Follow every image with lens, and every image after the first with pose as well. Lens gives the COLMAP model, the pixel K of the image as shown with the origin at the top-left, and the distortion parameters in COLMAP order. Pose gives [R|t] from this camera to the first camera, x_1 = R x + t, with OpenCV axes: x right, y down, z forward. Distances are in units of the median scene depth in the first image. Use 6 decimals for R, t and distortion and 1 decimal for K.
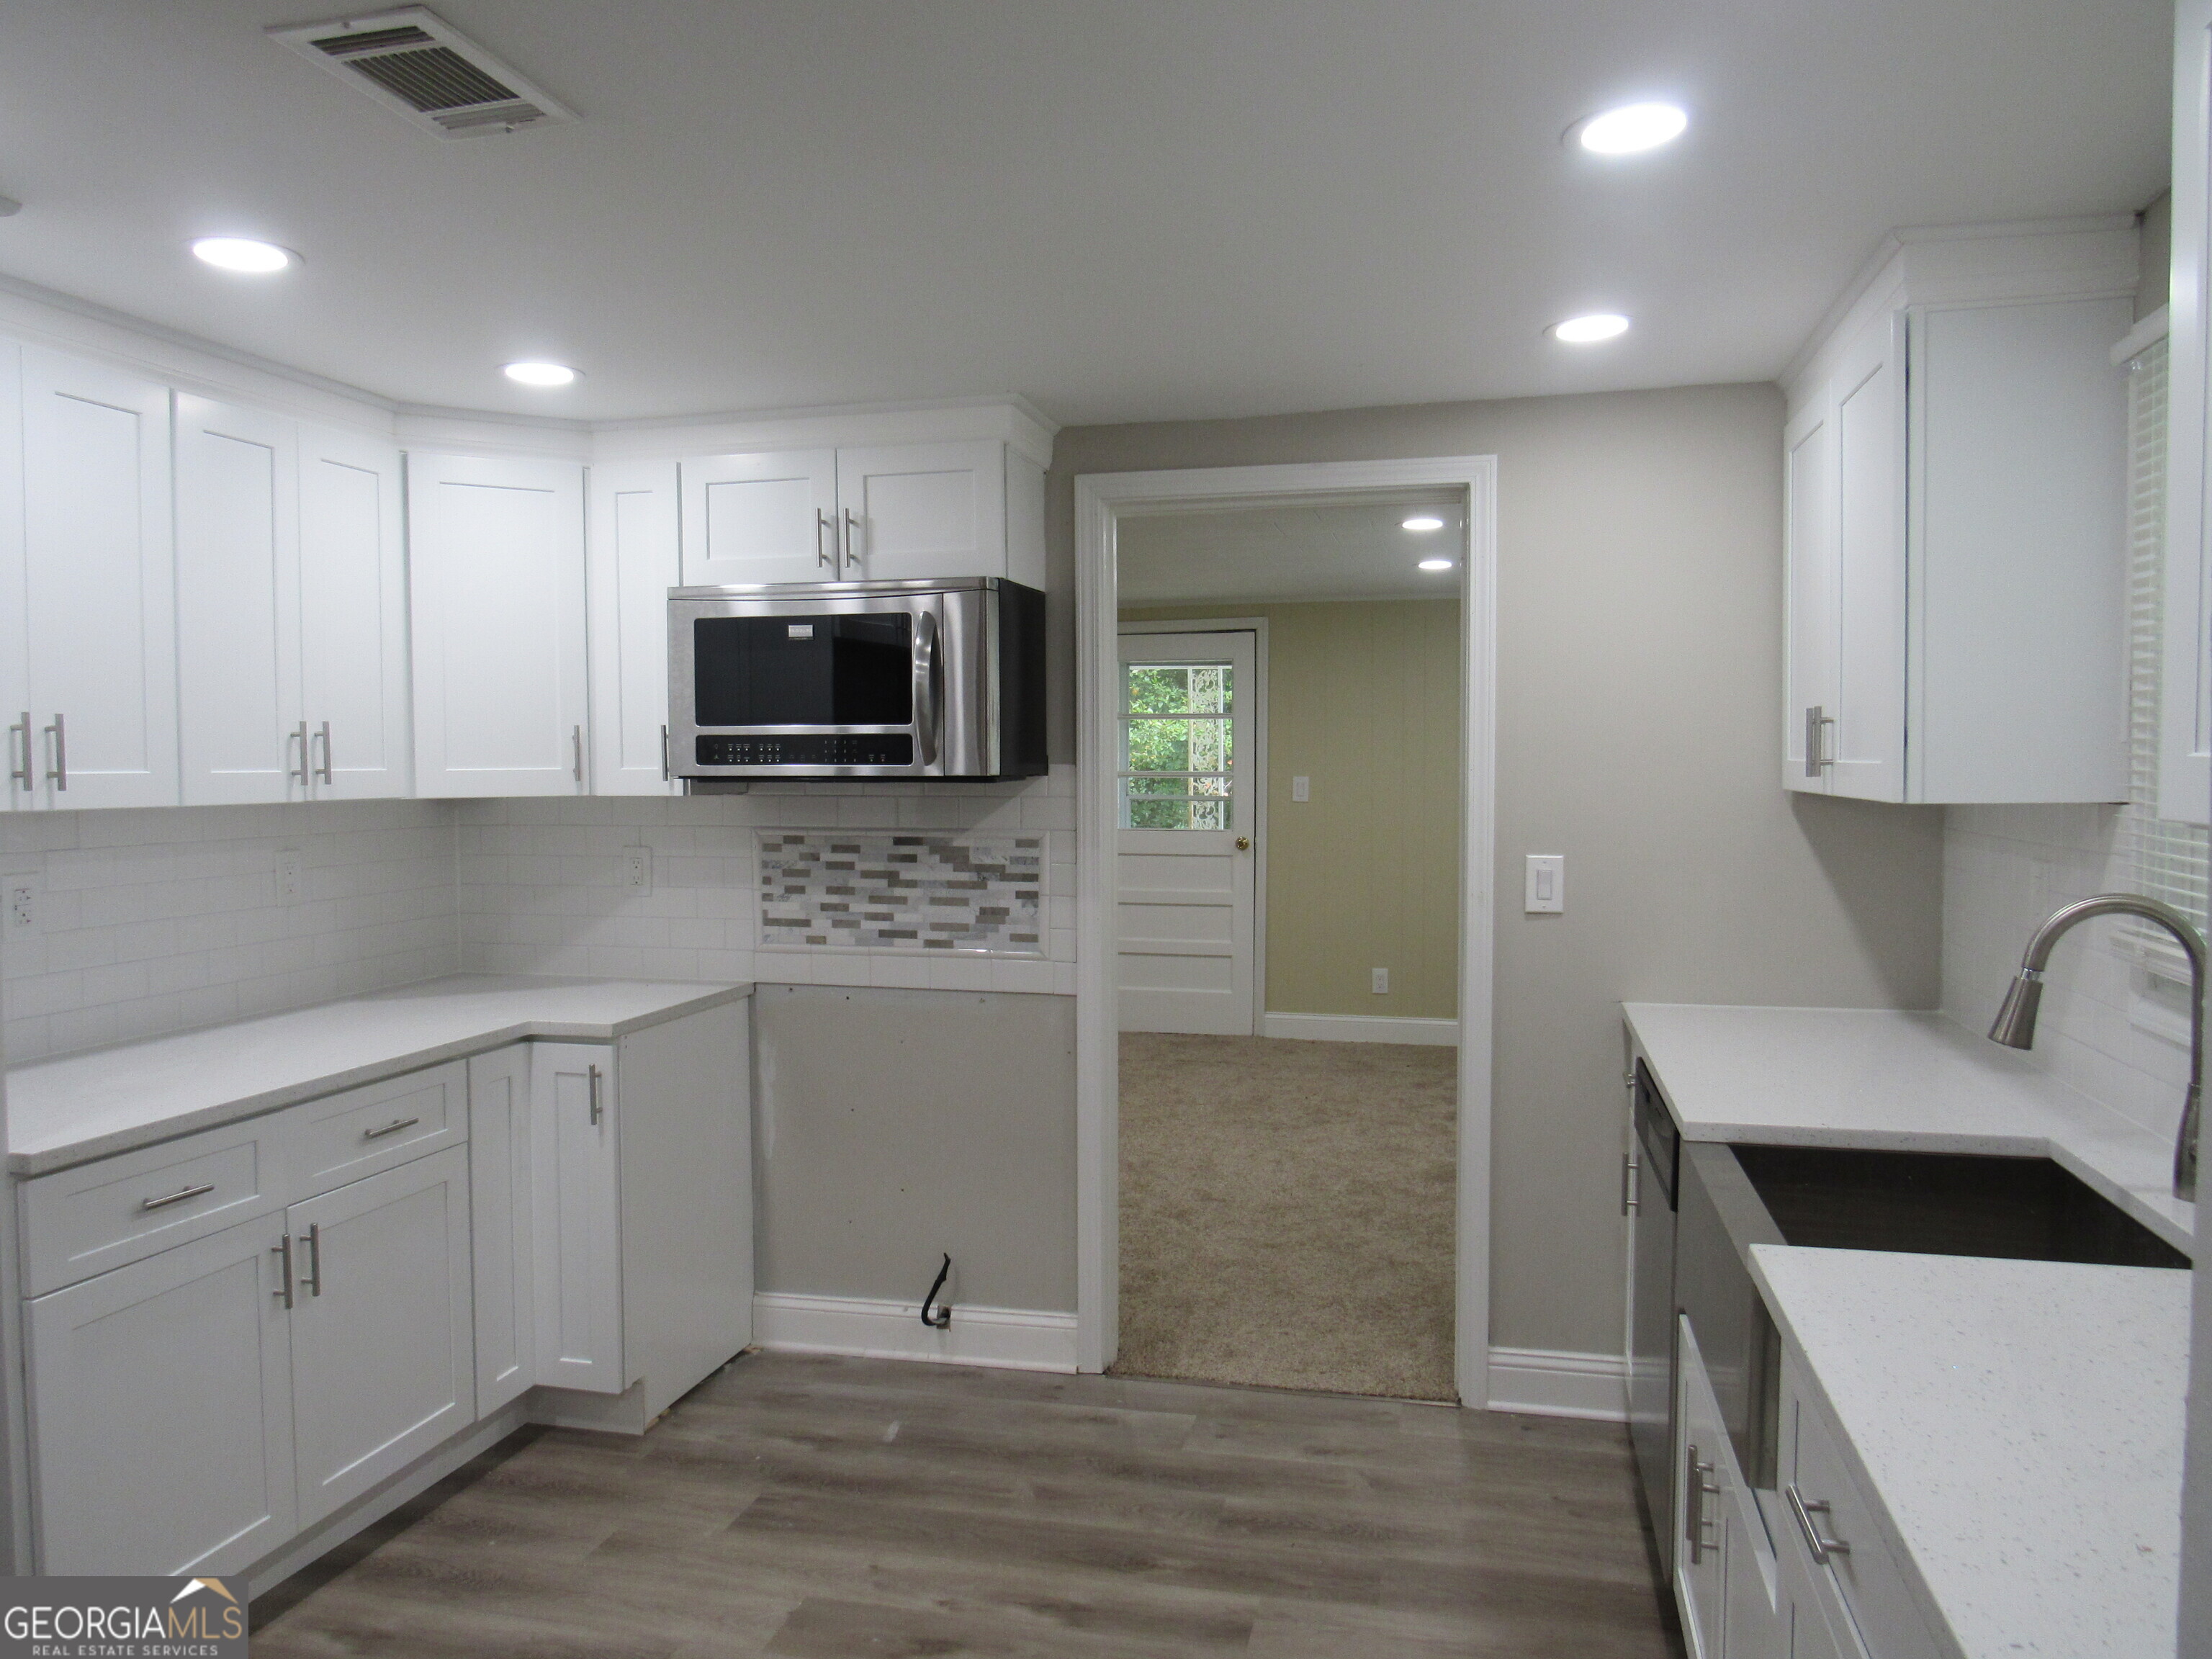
lens RADIAL K [[1583.6, 0, 1106.0], [0, 1583.6, 829.5], [0, 0, 1]] dist [-0.027472, 0.010020]
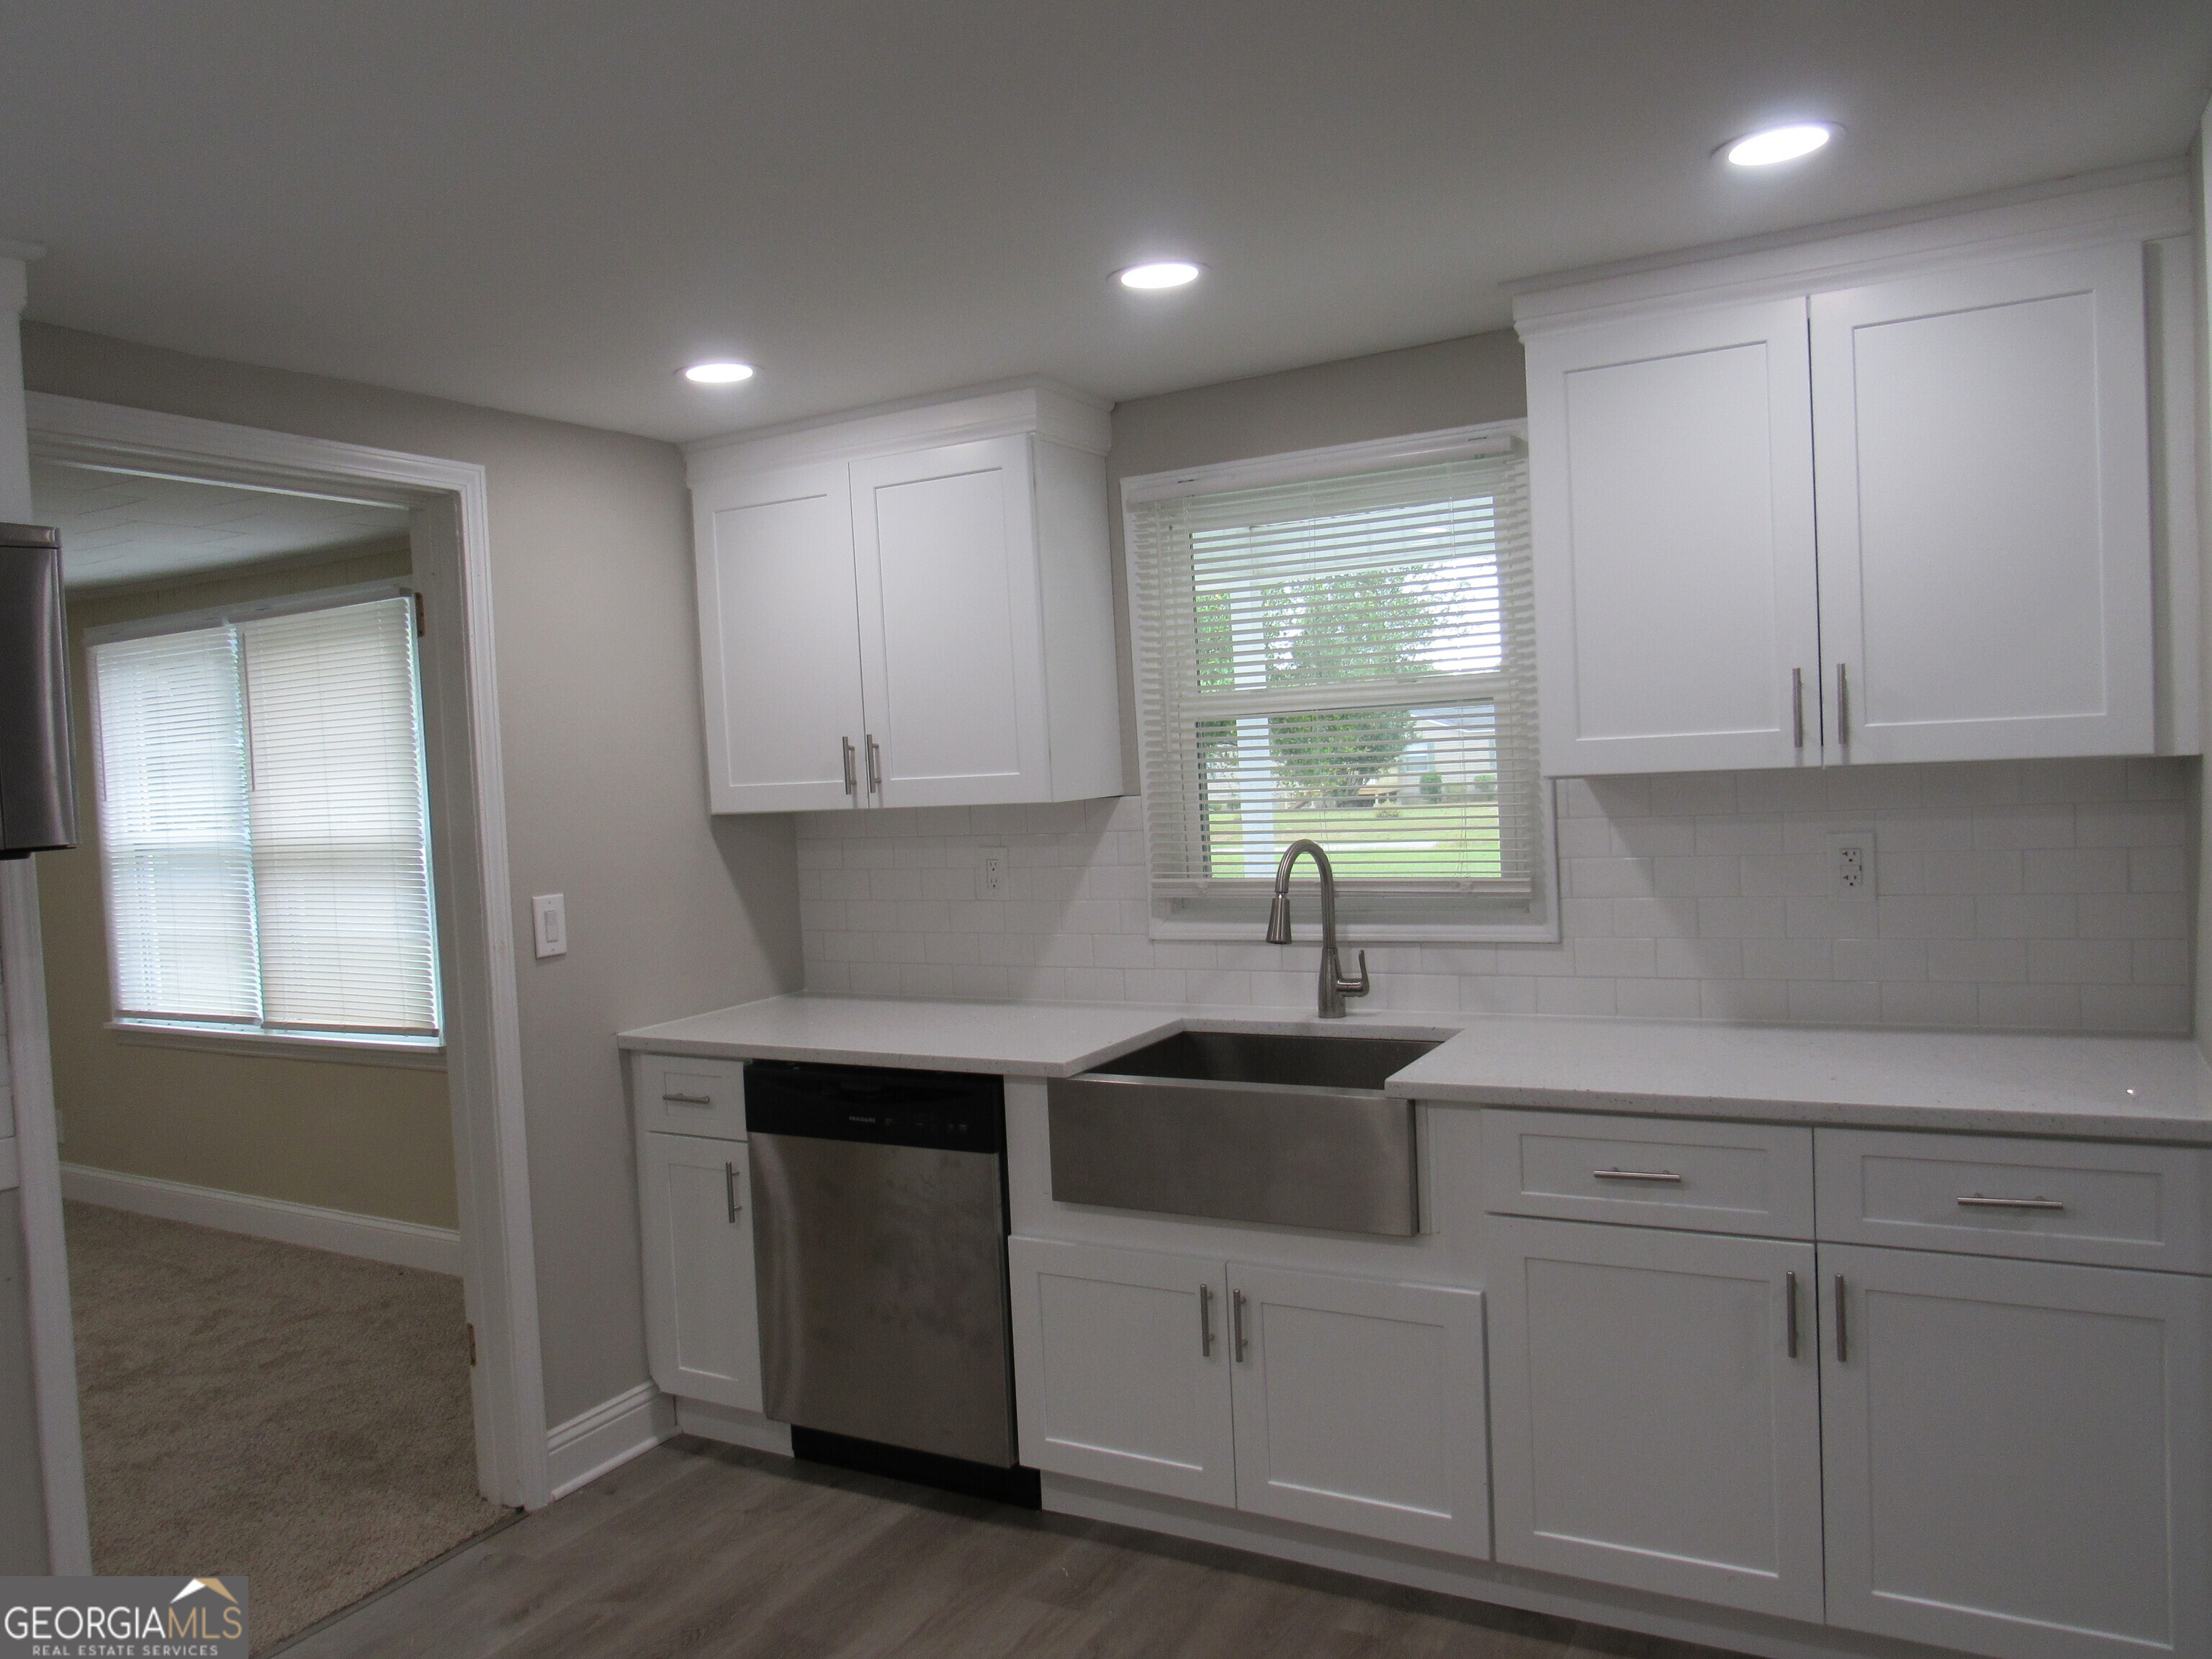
lens RADIAL K [[1552.4, 0, 1107.8], [0, 1552.4, 837.8], [0, 0, 1]] dist [-0.032223, 0.000909]
pose [[0.255832, -0.050309, 0.965411, -0.512210], [0.090779, 0.995482, 0.027820, -0.013080], [-0.962450, 0.080522, 0.259243, 0.415040]]
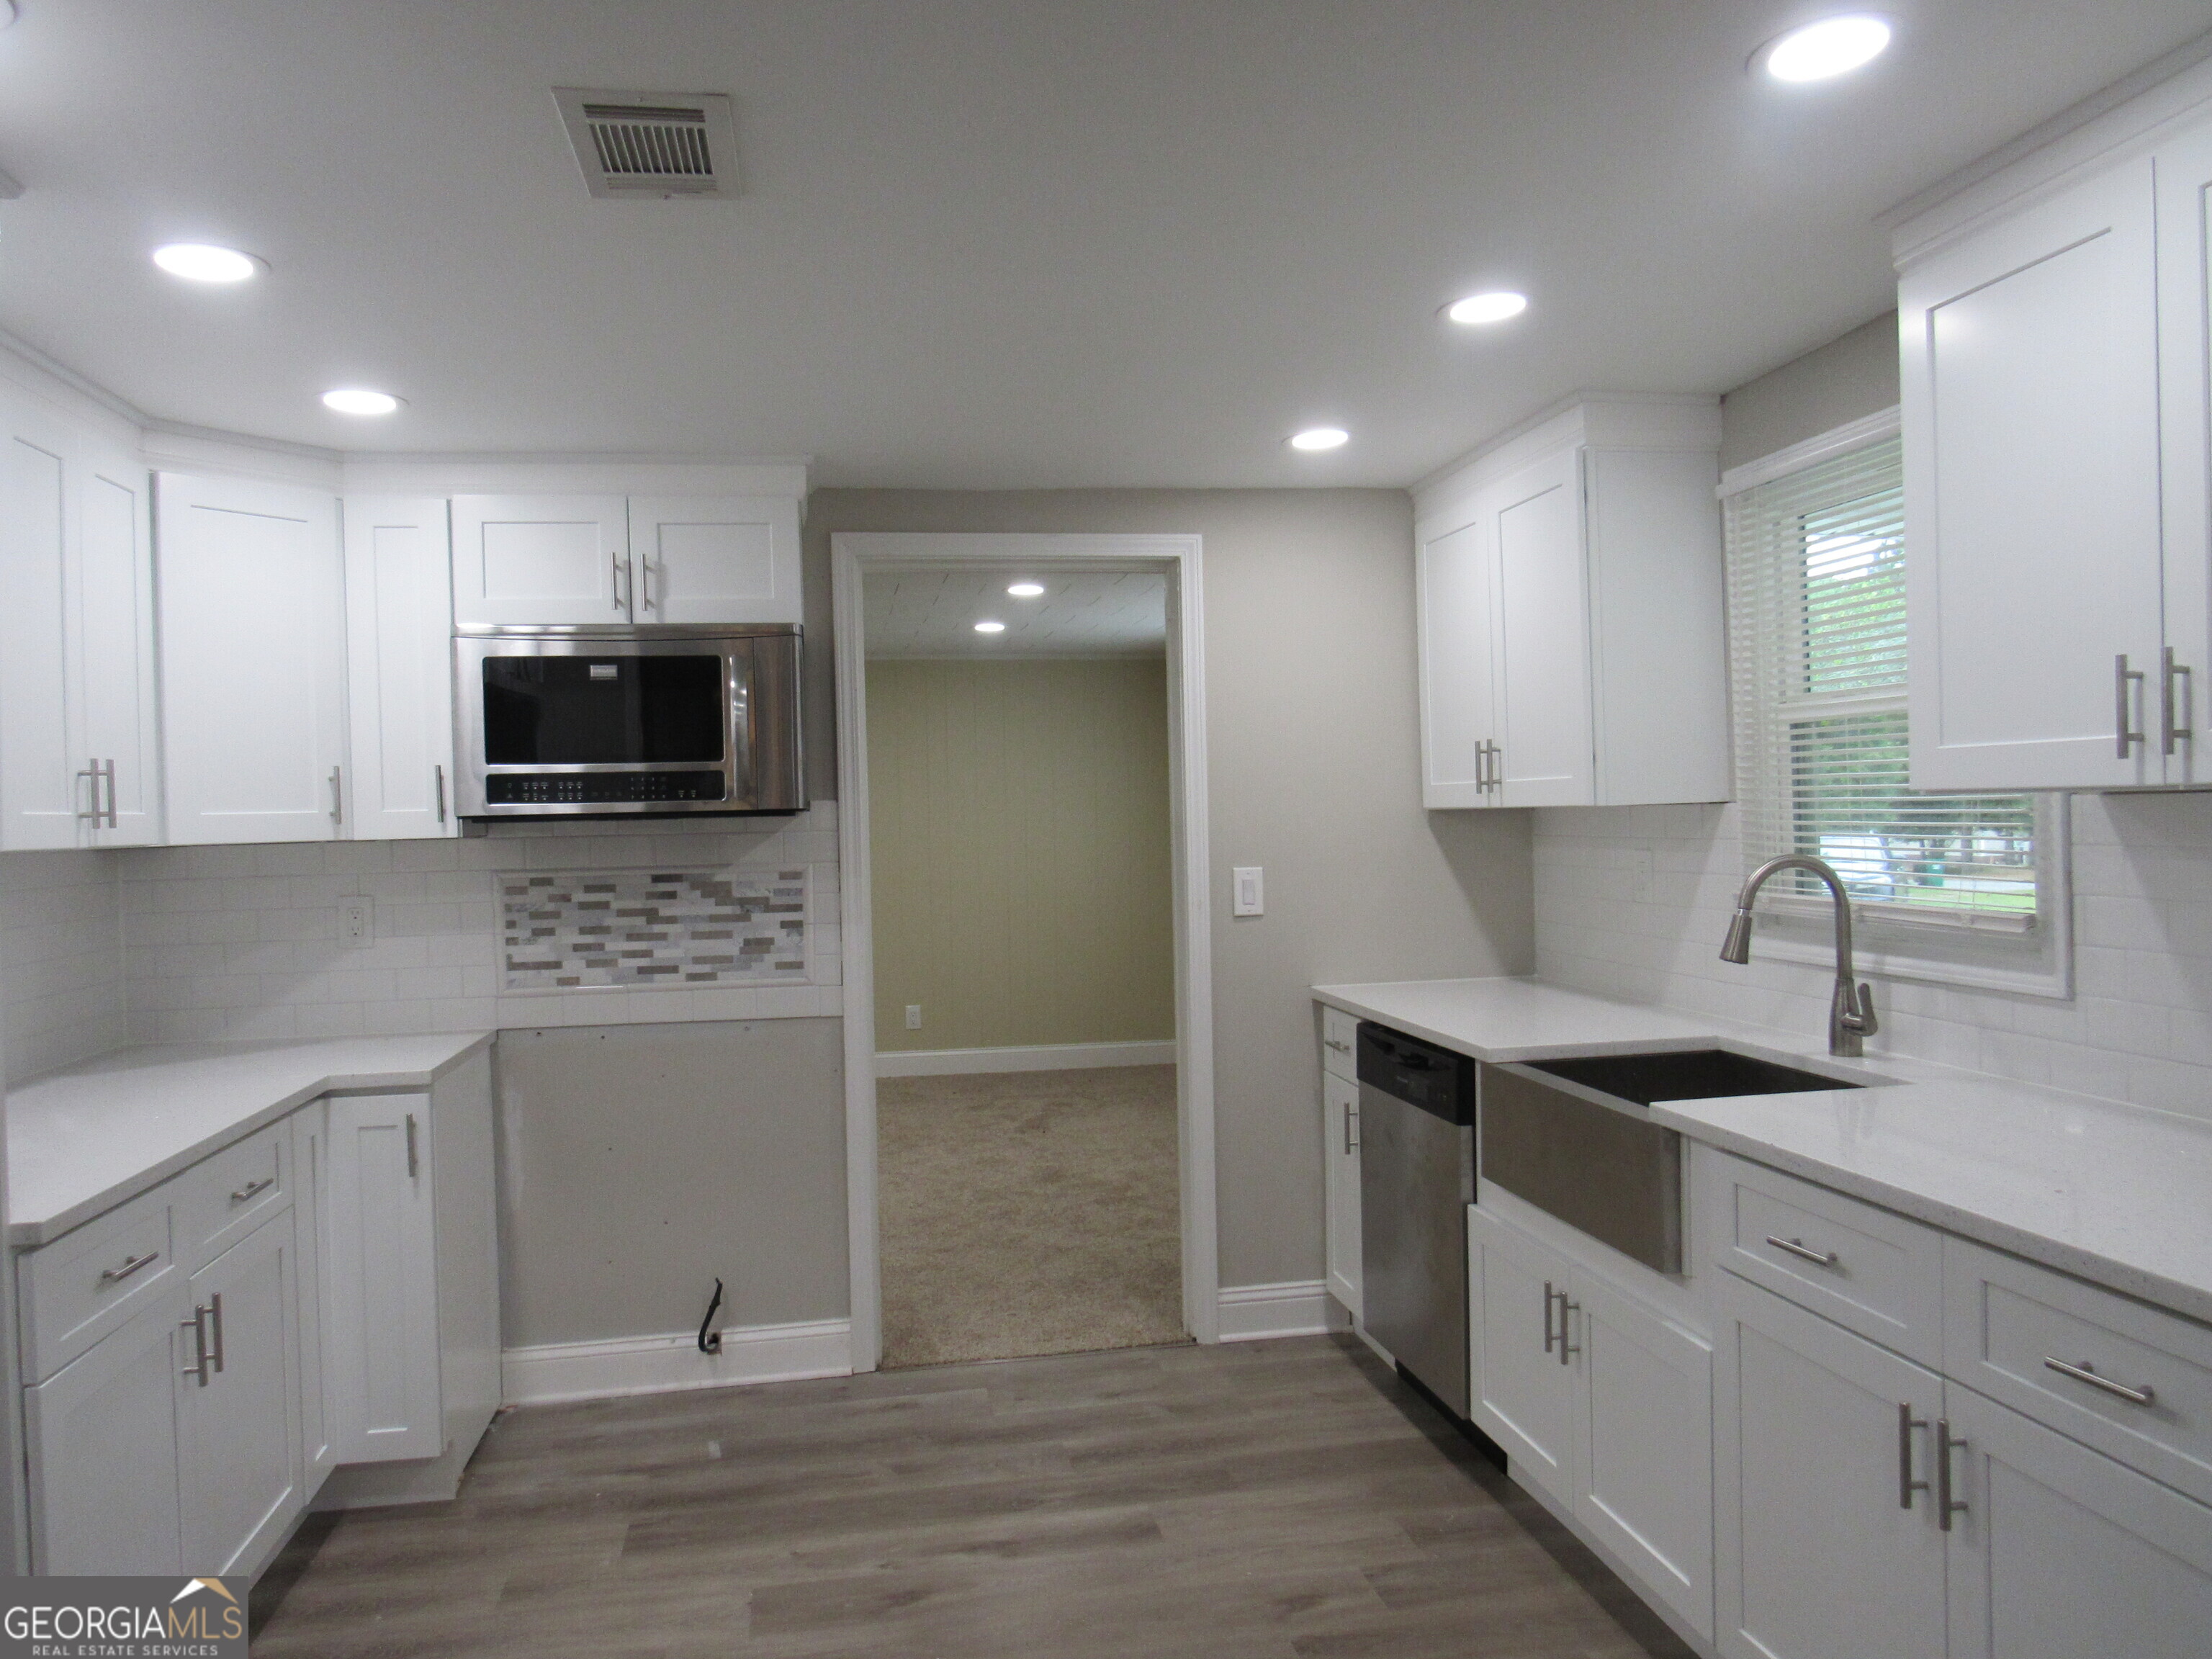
lens RADIAL K [[1583.6, 0, 1106.0], [0, 1583.6, 829.5], [0, 0, 1]] dist [-0.027472, 0.010020]
pose [[0.913296, -0.022787, 0.406658, -0.297744], [0.039219, 0.998714, -0.032118, 0.020997], [-0.405403, 0.045282, 0.913016, -0.054203]]
